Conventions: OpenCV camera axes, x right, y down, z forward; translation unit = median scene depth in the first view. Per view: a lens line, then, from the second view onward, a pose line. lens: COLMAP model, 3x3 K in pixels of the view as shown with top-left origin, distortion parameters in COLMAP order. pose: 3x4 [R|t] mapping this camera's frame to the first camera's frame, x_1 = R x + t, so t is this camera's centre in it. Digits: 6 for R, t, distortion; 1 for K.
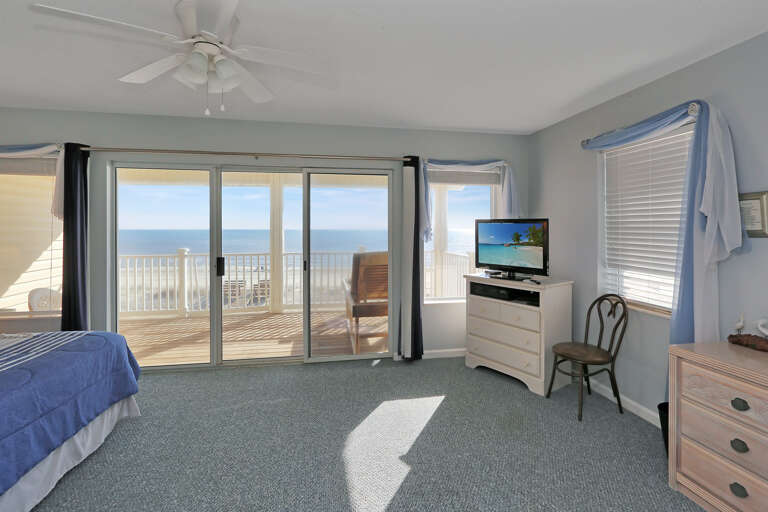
lens RADIAL K [[382.6, 0, 384.0], [0, 382.6, 228.0], [0, 0, 1]] dist [-0.000249, 0.000577]
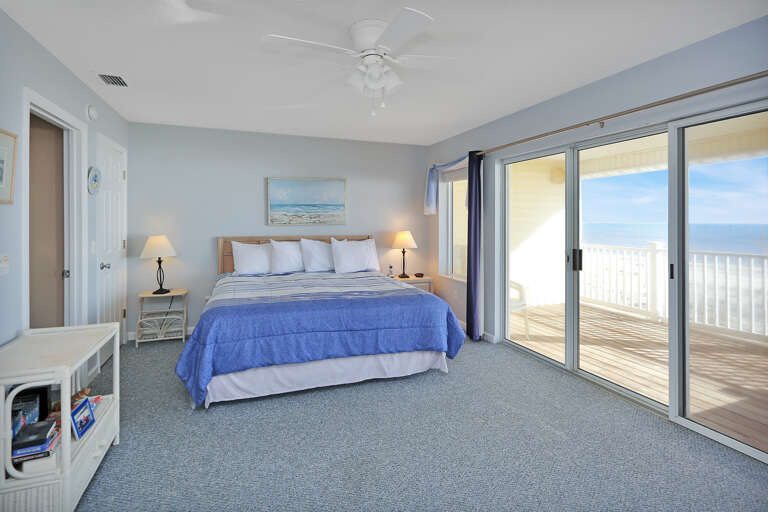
lens RADIAL K [[381.6, 0, 384.4], [0, 381.6, 218.1], [0, 0, 1]] dist [-0.010370, 0.000347]
pose [[0.193234, -0.007319, -0.981125, 0.344551], [-0.002548, 0.999965, -0.007961, 0.014387], [0.981149, 0.004038, 0.193209, 0.405418]]
